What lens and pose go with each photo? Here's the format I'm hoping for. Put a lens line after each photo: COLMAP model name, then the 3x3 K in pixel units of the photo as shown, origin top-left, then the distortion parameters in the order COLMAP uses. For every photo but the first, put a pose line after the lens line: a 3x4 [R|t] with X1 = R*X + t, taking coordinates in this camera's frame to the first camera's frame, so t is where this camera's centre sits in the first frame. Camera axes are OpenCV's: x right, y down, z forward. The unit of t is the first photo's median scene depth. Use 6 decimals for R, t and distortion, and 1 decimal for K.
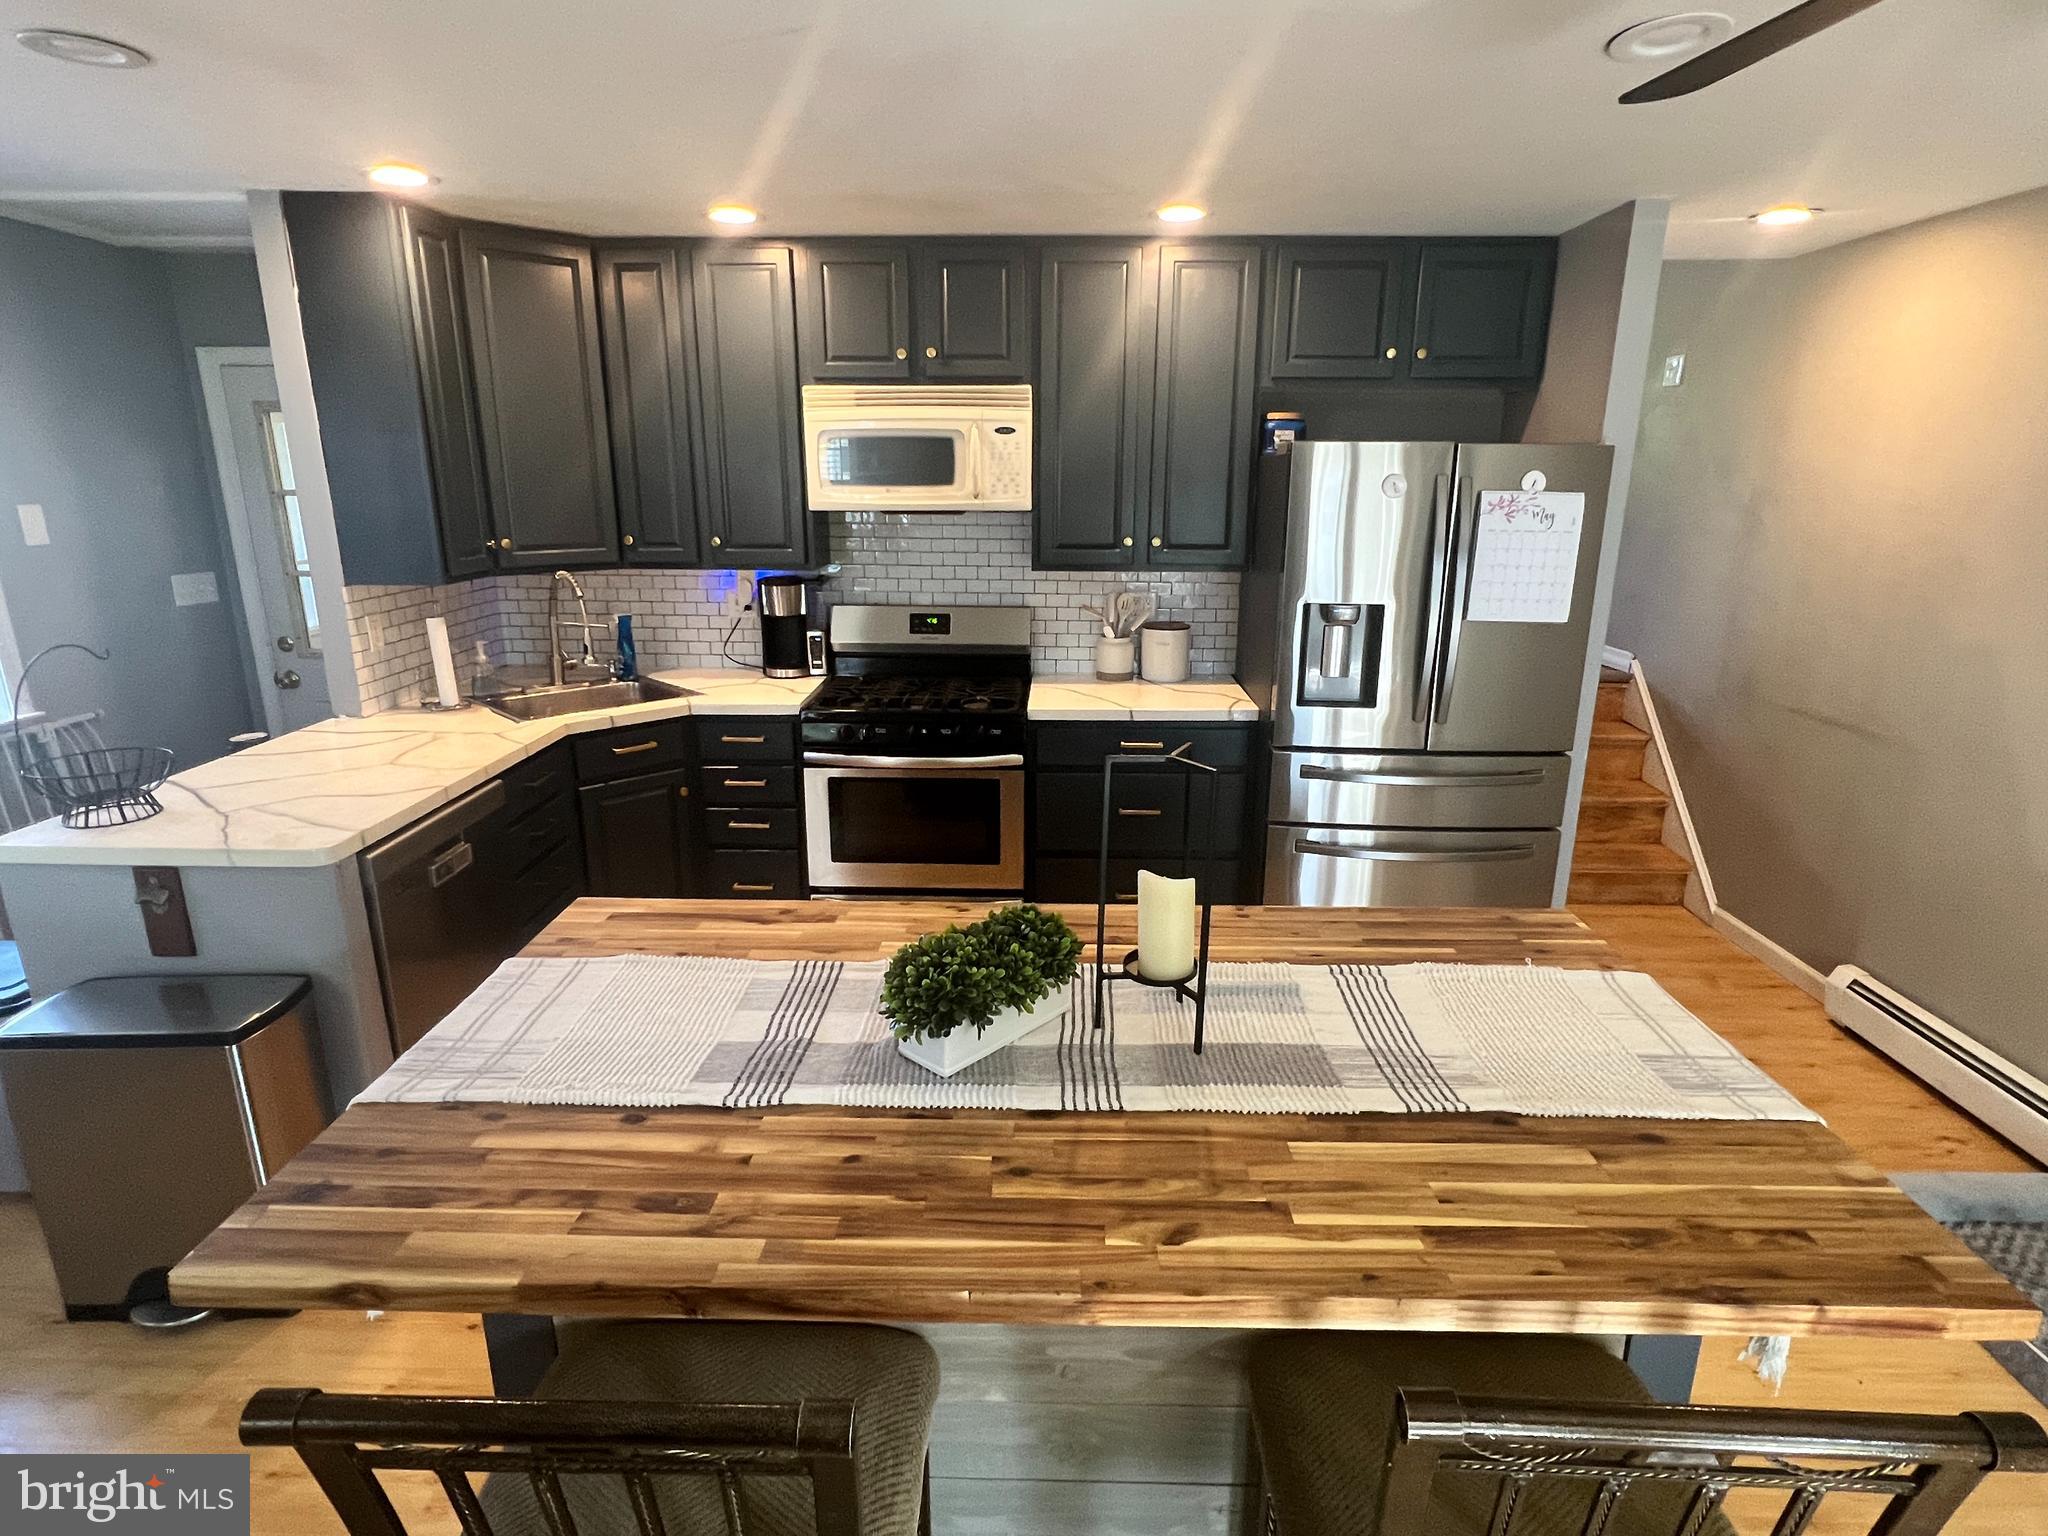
lens RADIAL K [[1087.6, 0, 1025.3], [0, 1087.6, 772.9], [0, 0, 1]] dist [-0.001689, 0.000318]
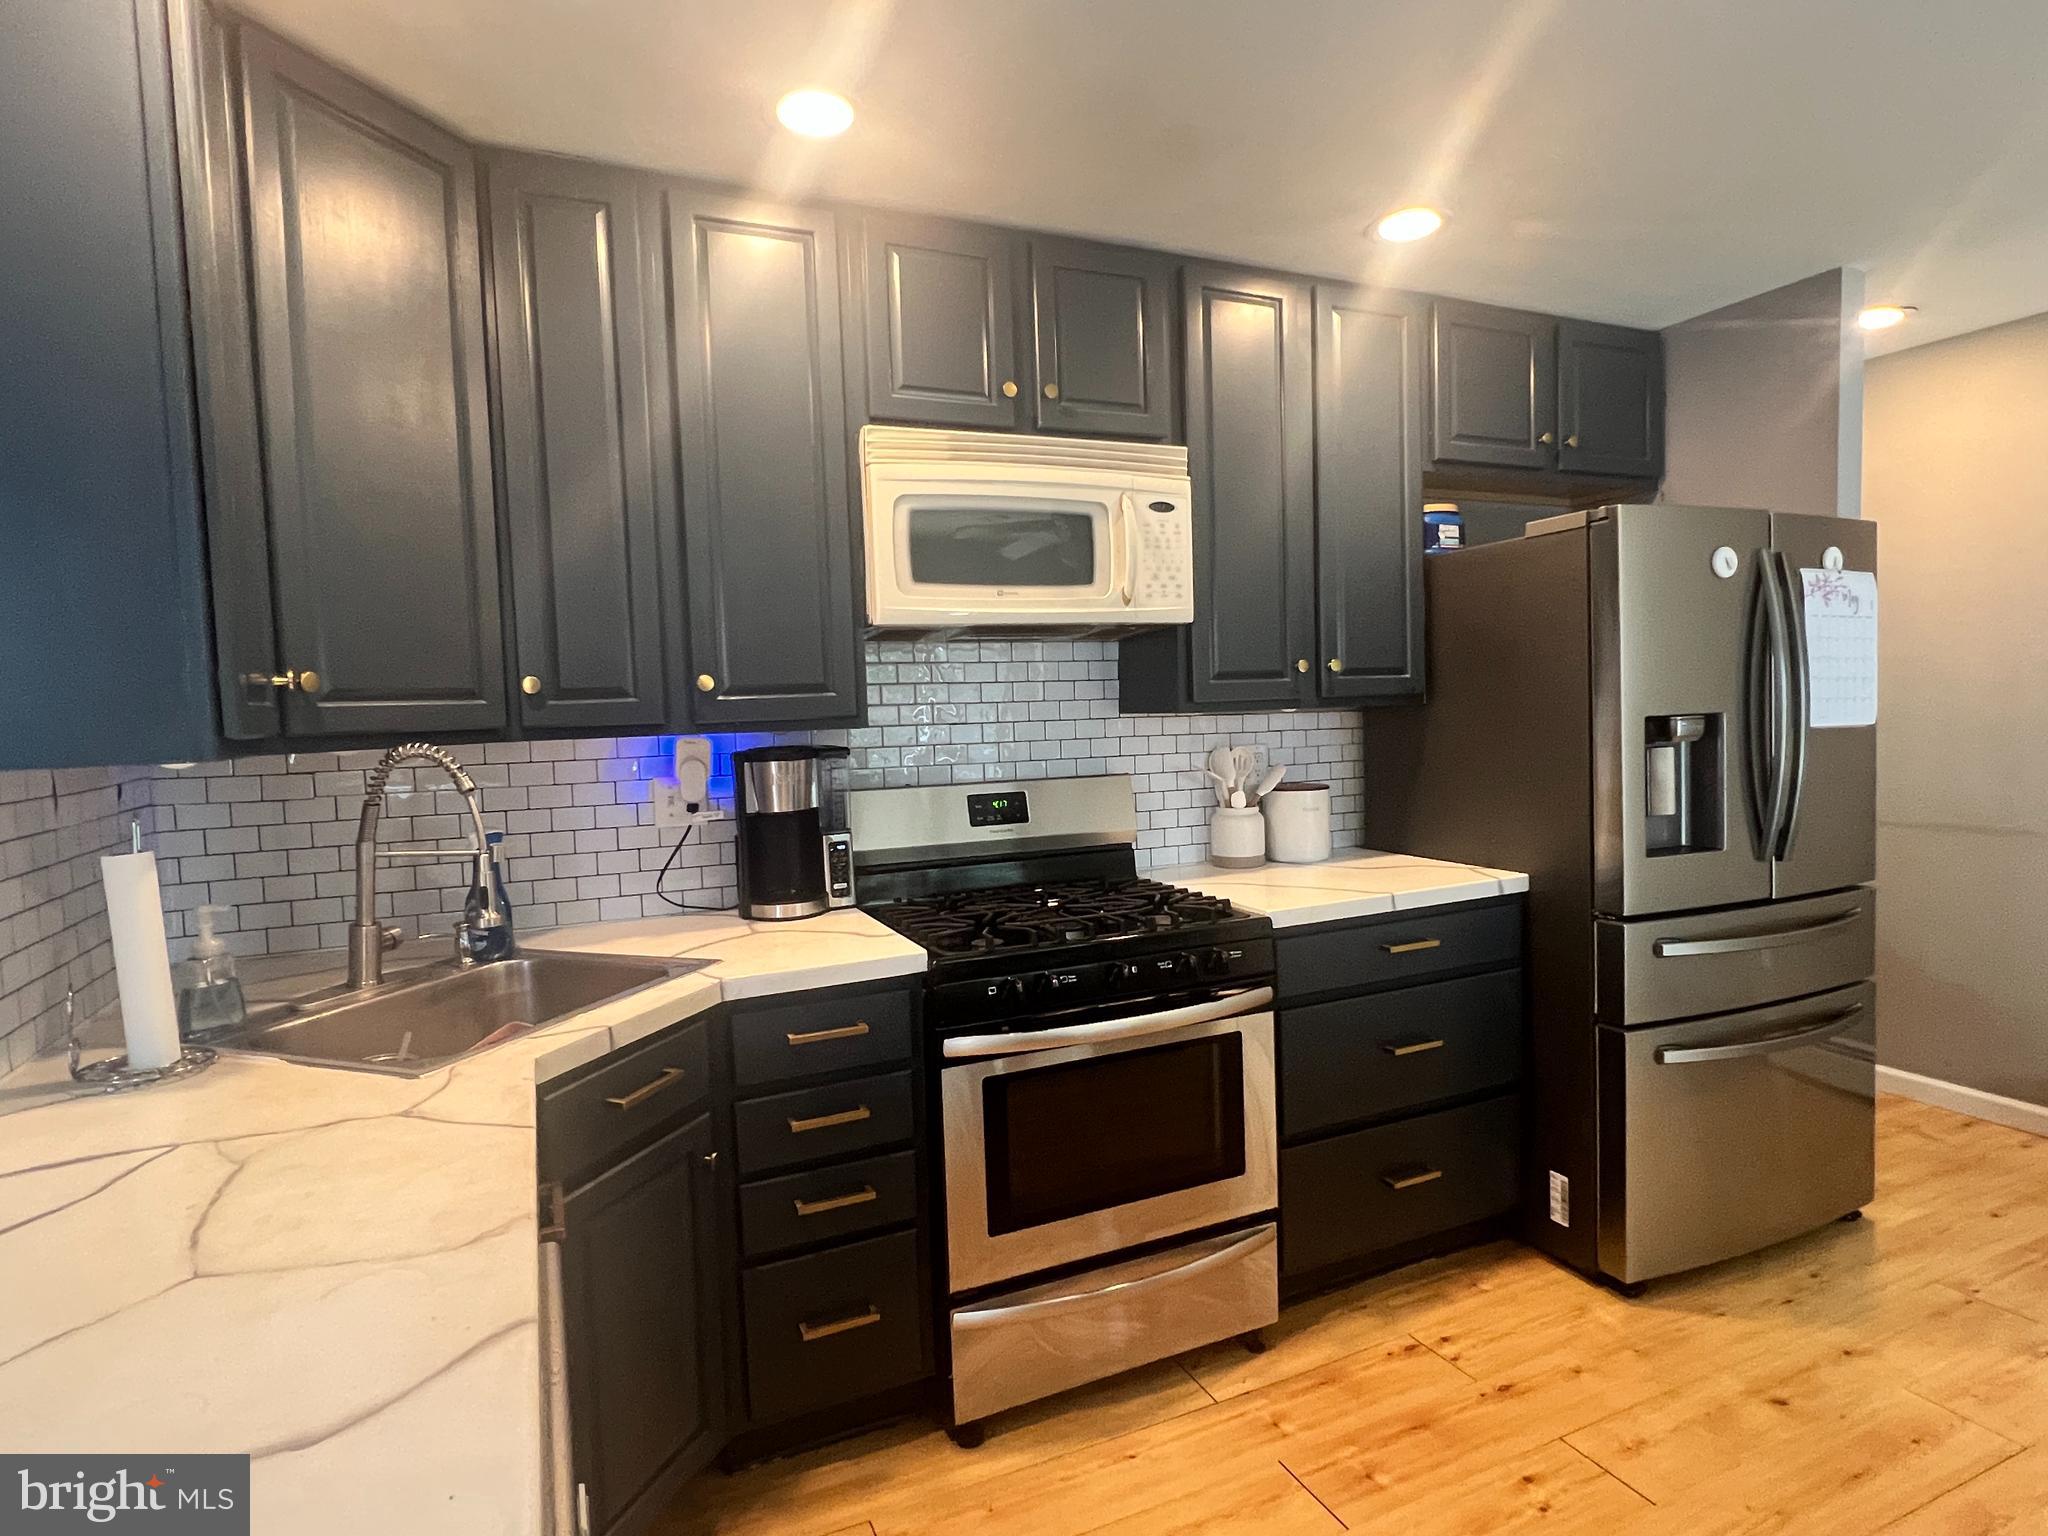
lens RADIAL K [[1087.6, 0, 1020.5], [0, 1087.6, 770.3], [0, 0, 1]] dist [-0.001689, 0.000318]
pose [[0.901531, -0.060274, 0.428497, -0.385655], [0.151062, 0.971788, -0.181130, -0.044564], [-0.405490, 0.228024, 0.885202, 0.459222]]
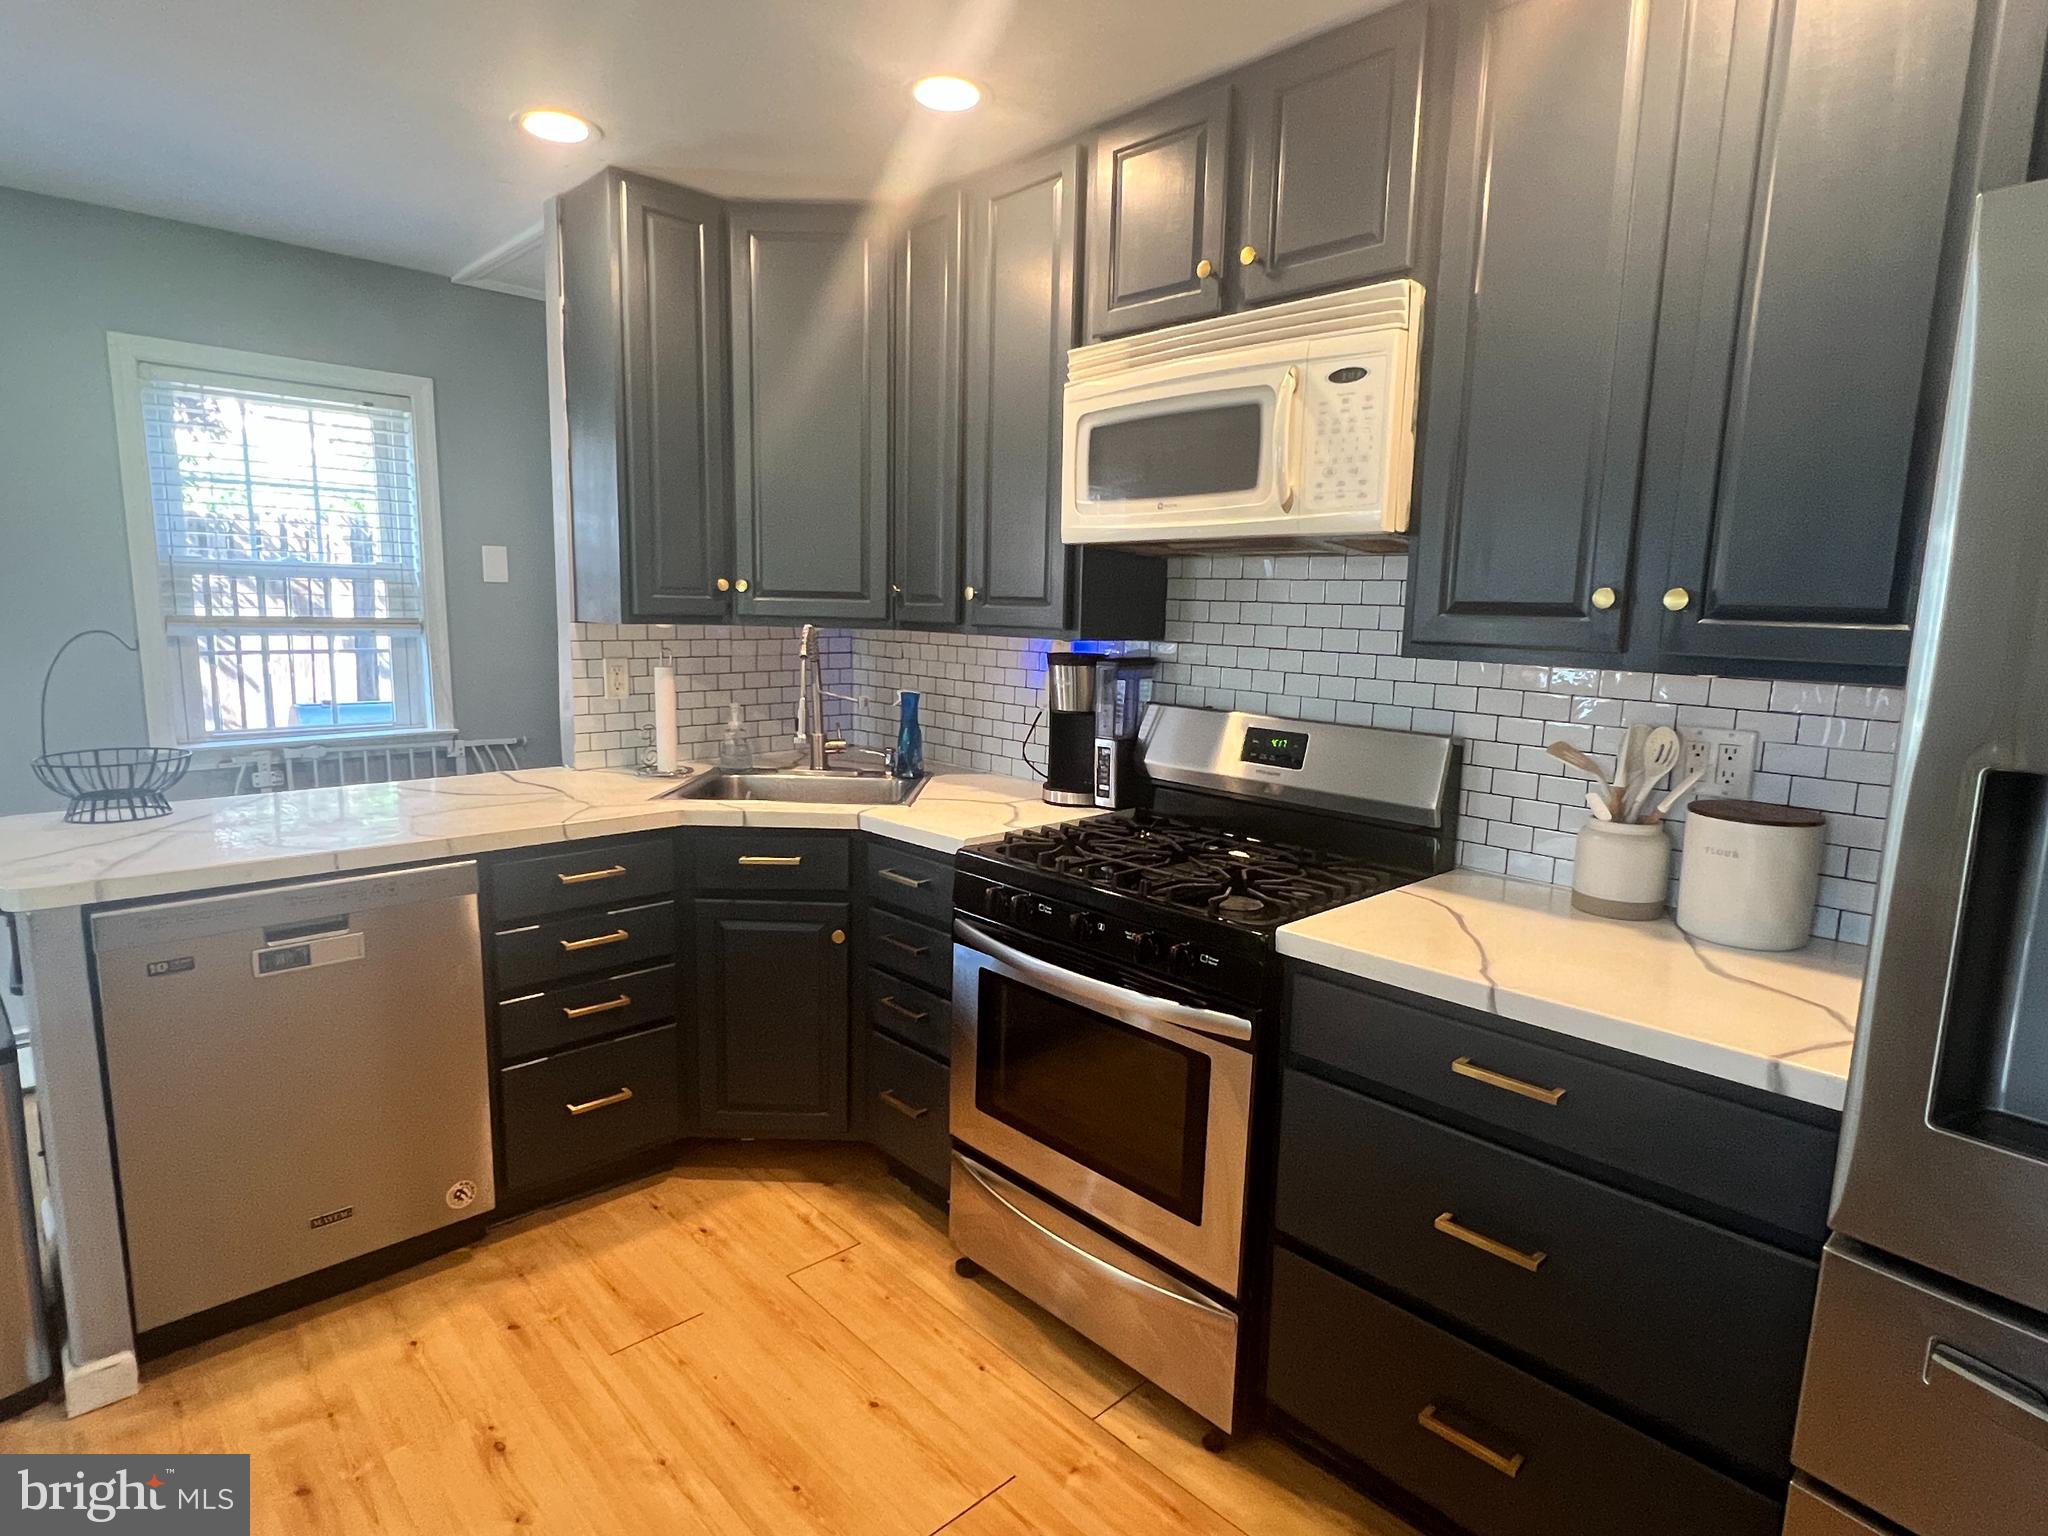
lens RADIAL K [[1087.6, 0, 1021.5], [0, 1087.6, 765.8], [0, 0, 1]] dist [-0.001689, 0.000318]
pose [[0.706992, 0.118192, -0.697275, 0.239062], [-0.210623, 0.976385, -0.048056, -0.079963], [0.675129, 0.180838, 0.715191, 0.554294]]
